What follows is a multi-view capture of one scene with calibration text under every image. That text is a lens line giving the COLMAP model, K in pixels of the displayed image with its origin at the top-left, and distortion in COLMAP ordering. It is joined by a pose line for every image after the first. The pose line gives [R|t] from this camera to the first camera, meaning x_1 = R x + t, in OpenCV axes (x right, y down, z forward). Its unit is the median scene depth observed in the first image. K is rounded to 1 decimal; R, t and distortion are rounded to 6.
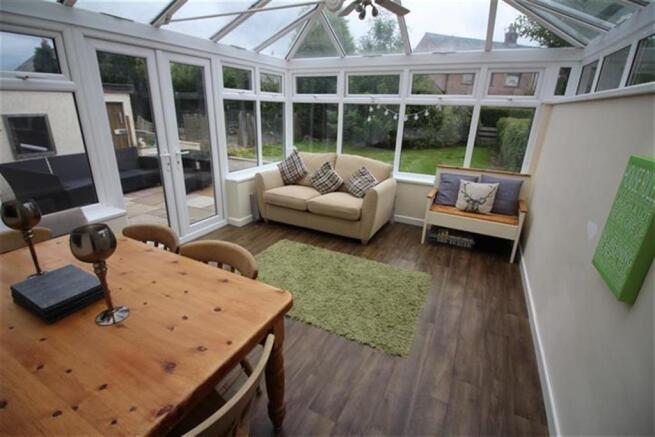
lens RADIAL K [[304.5, 0, 326.7], [0, 304.5, 214.5], [0, 0, 1]] dist [-0.000321, -0.014122]
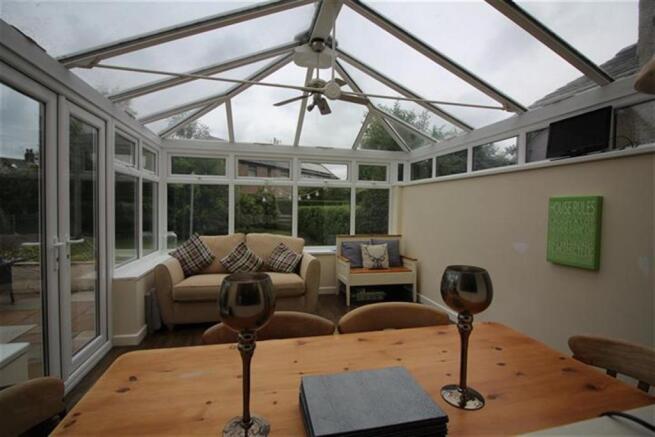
lens RADIAL K [[304.5, 0, 326.7], [0, 304.5, 214.5], [0, 0, 1]] dist [-0.000321, -0.014122]
pose [[0.760781, -0.031255, 0.648255, -0.409006], [0.220951, 0.951647, -0.213421, 0.000760], [-0.610240, 0.305599, 0.730901, 0.150485]]
